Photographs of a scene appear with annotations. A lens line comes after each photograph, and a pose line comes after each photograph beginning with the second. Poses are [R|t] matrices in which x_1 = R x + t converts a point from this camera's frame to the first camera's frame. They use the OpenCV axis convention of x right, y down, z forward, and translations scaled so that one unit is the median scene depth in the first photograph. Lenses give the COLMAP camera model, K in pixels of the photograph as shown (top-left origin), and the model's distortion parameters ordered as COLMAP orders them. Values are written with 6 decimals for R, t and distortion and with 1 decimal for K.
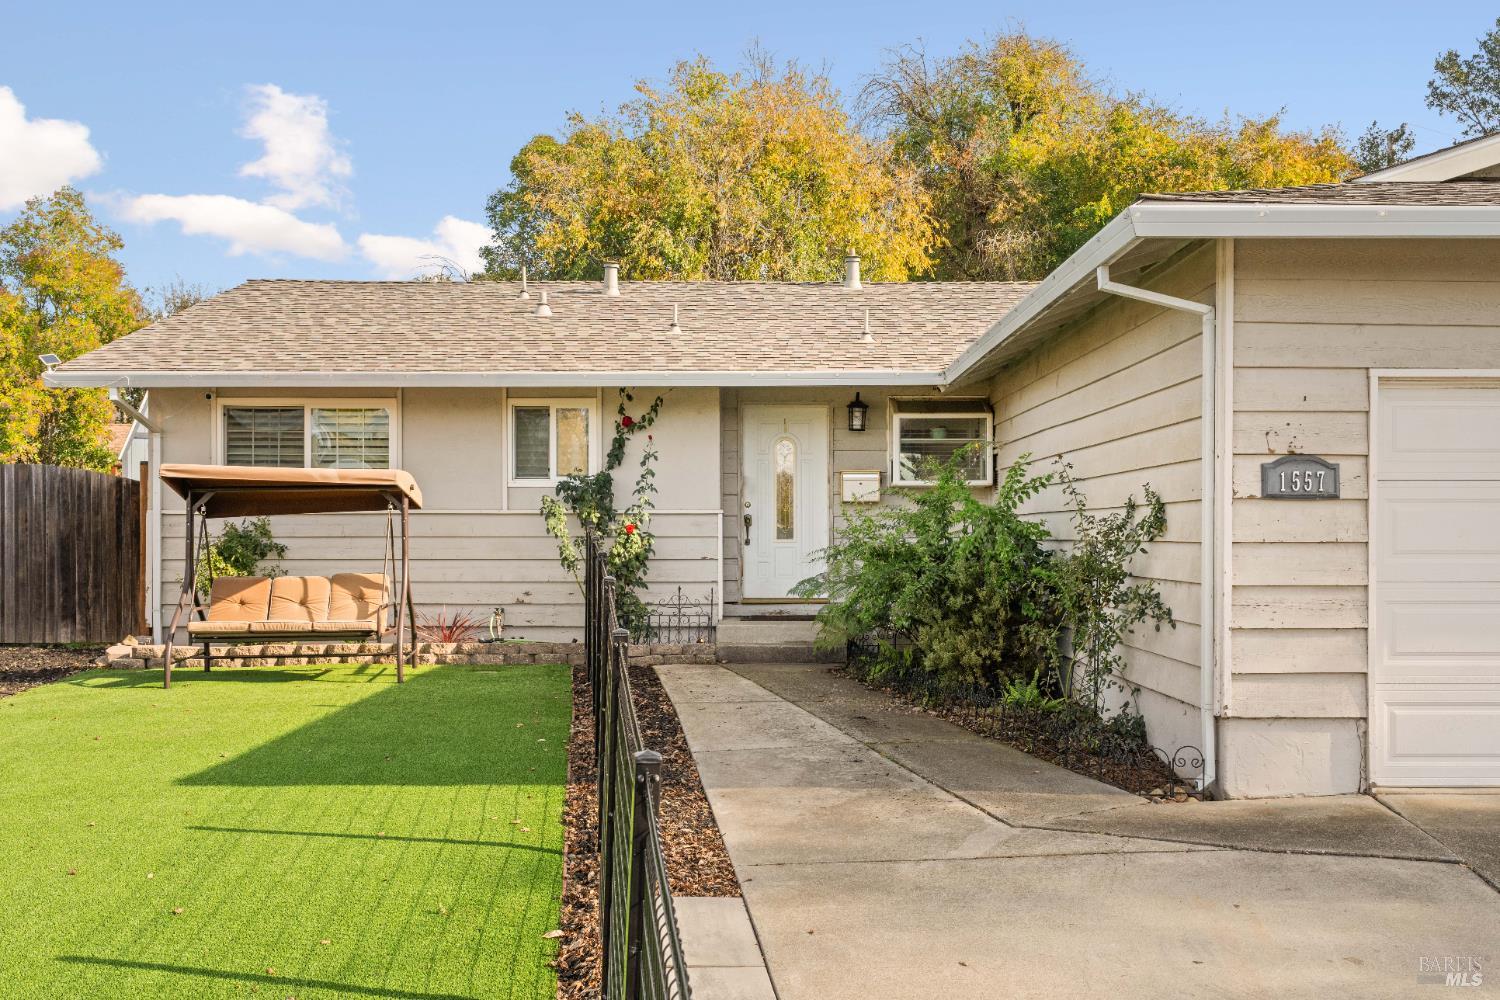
lens RADIAL K [[1373.7, 0, 752.4], [0, 1373.7, 494.5], [0, 0, 1]] dist [0.012972, 0.000000]
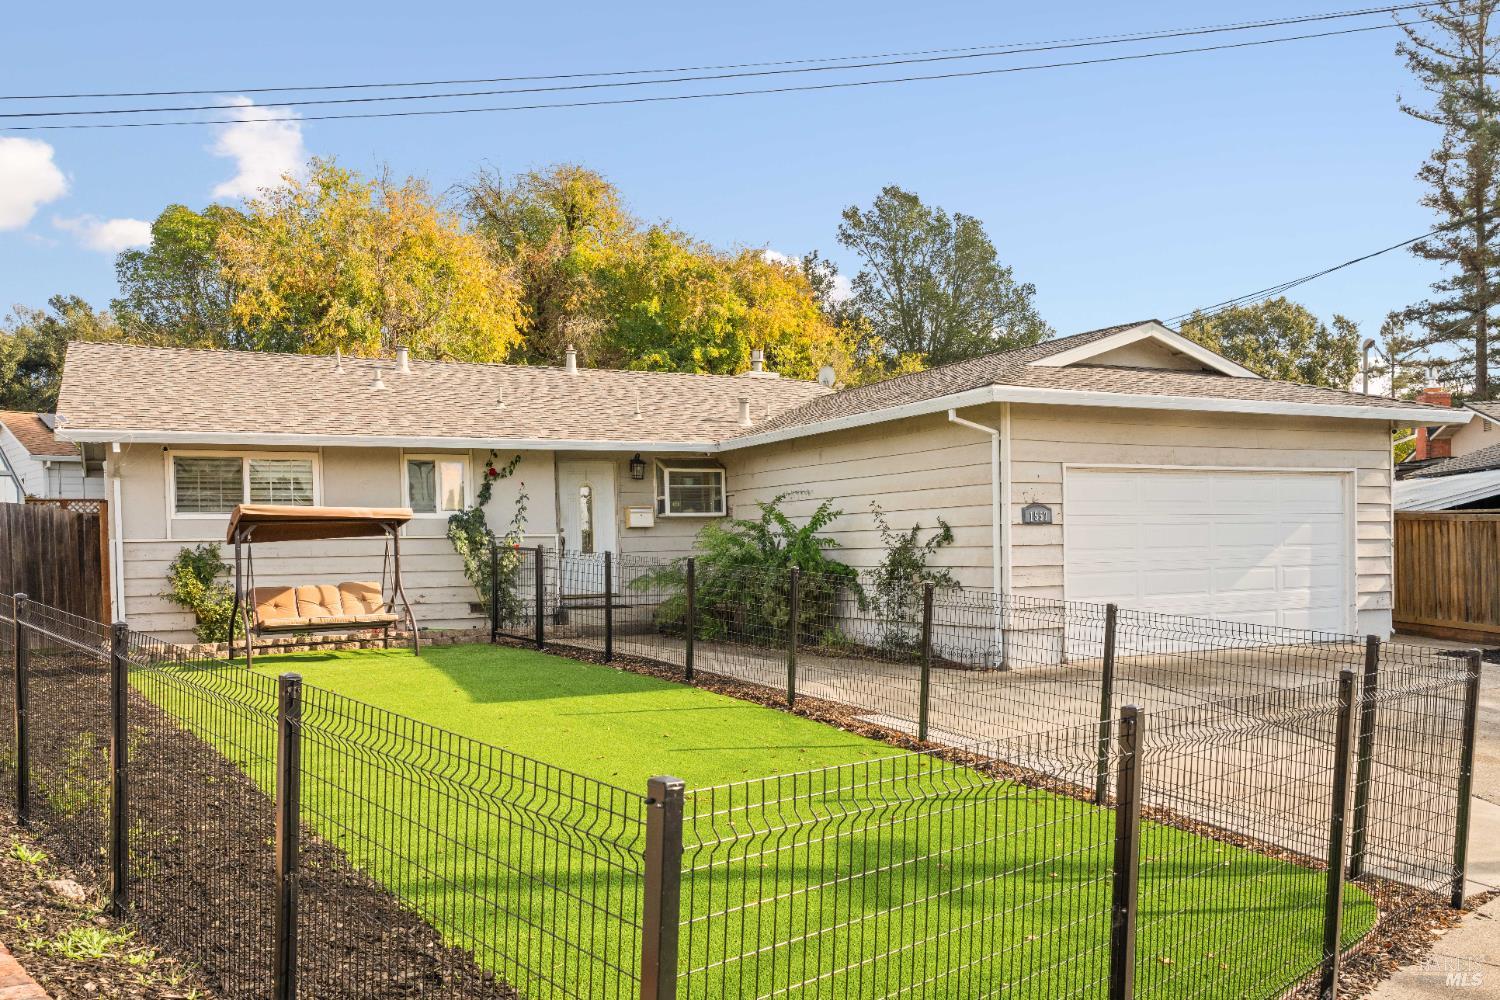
lens RADIAL K [[1200.2, 0, 748.8], [0, 1200.2, 508.0], [0, 0, 1]] dist [0.017771, -0.001458]
pose [[0.906362, -0.001899, 0.422498, -0.374740], [0.005909, 0.999949, -0.008181, -0.004565], [-0.422461, 0.009911, 0.906327, -0.229577]]
